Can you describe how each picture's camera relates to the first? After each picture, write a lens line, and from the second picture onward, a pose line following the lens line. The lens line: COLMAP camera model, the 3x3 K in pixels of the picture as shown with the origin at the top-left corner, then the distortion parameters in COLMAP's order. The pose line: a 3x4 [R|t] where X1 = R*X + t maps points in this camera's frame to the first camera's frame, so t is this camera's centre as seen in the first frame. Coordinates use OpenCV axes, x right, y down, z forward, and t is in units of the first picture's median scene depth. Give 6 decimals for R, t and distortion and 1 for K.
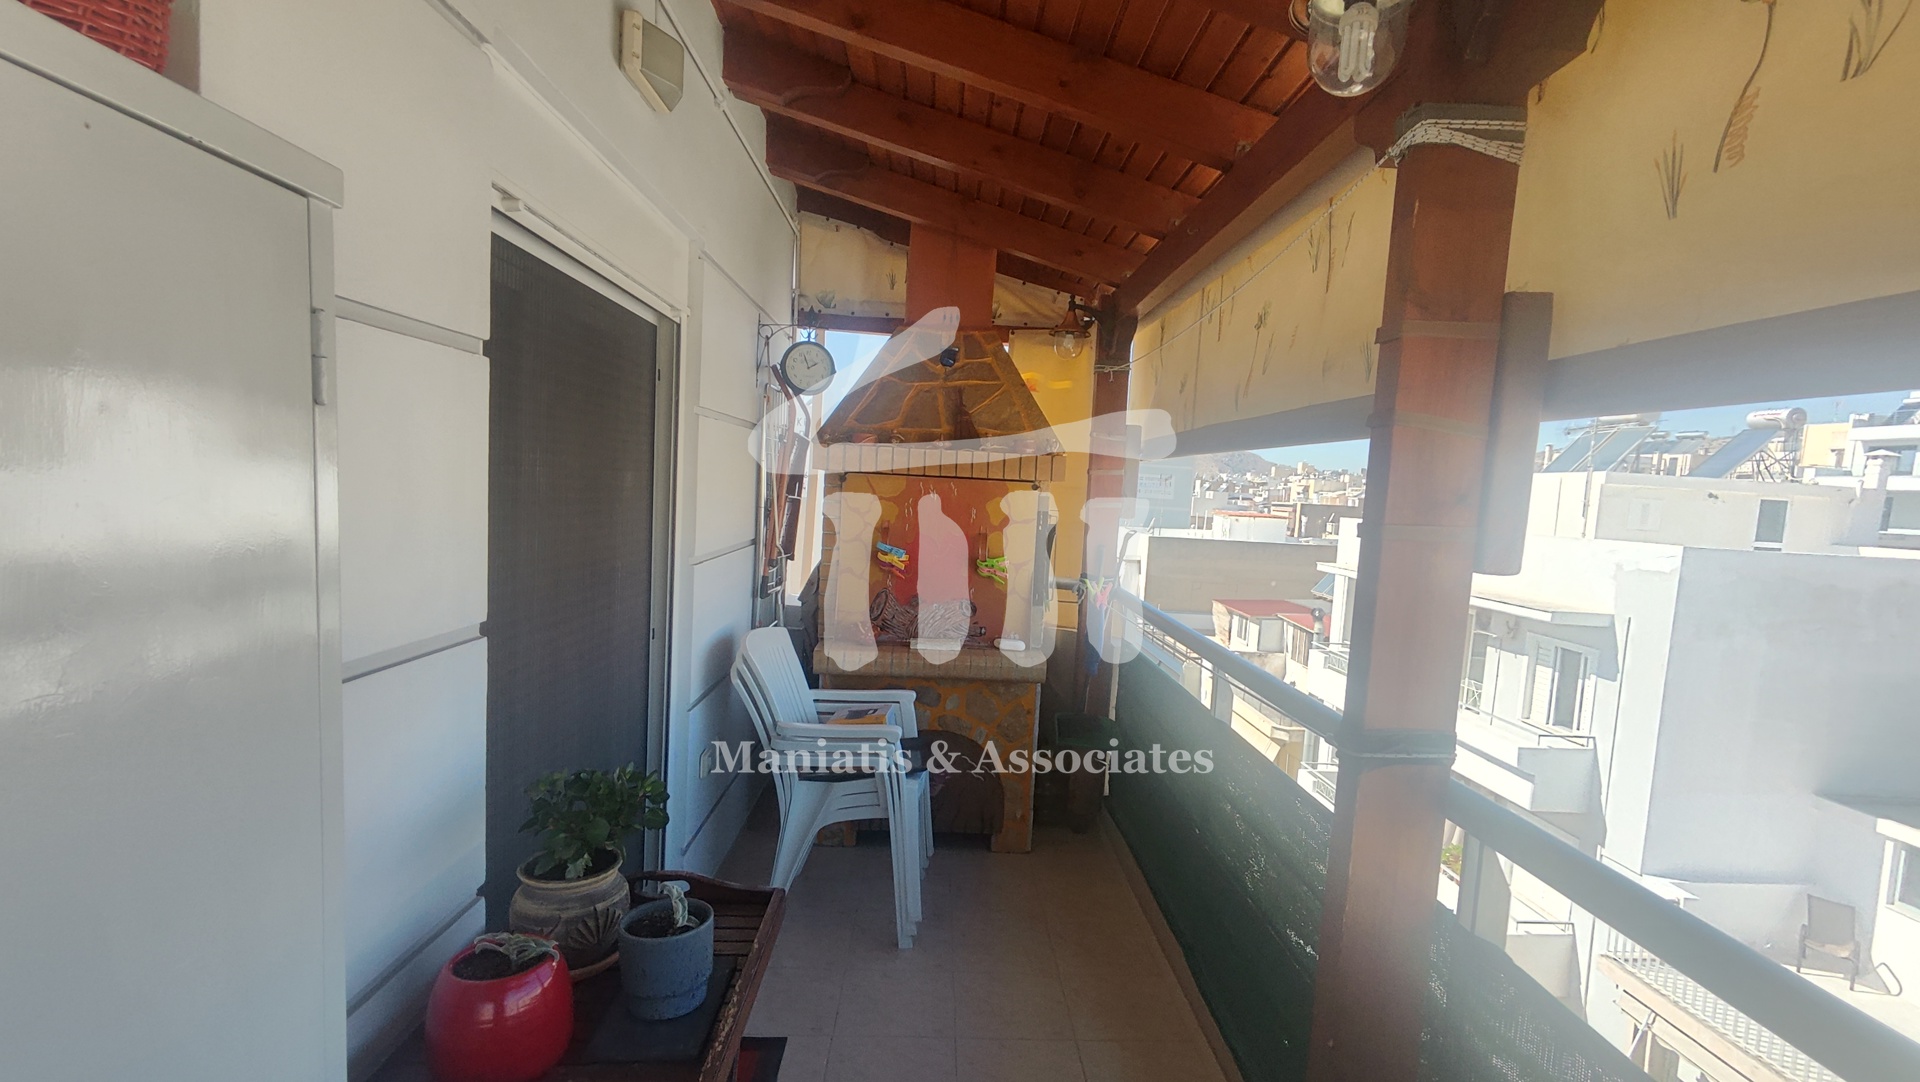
lens RADIAL K [[866.6, 0, 963.9], [0, 866.6, 553.9], [0, 0, 1]] dist [0.003883, -0.000626]
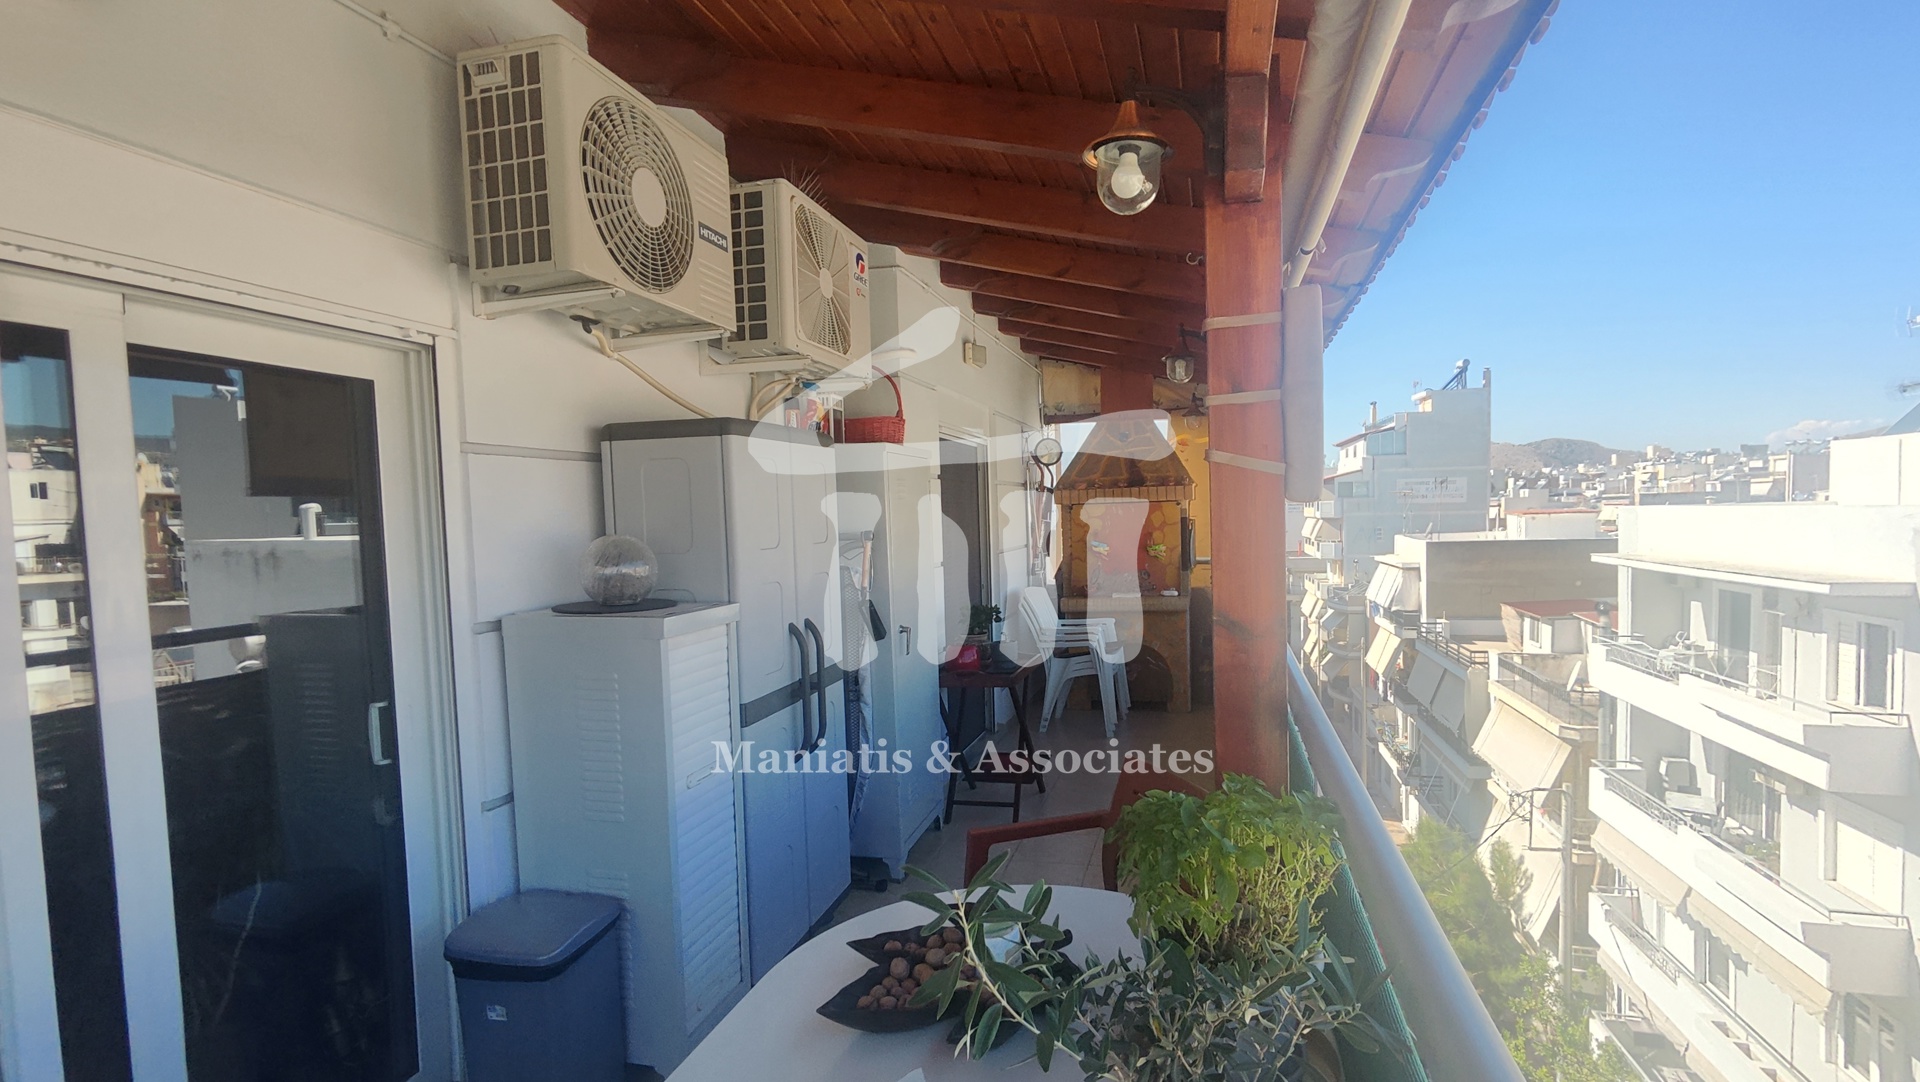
lens RADIAL K [[866.6, 0, 960.1], [0, 866.6, 552.5], [0, 0, 1]] dist [0.003883, -0.000626]
pose [[0.947438, -0.068793, -0.312456, 0.037326], [0.056558, 0.997242, -0.048065, 0.014884], [0.314901, 0.027866, 0.948715, -0.149102]]
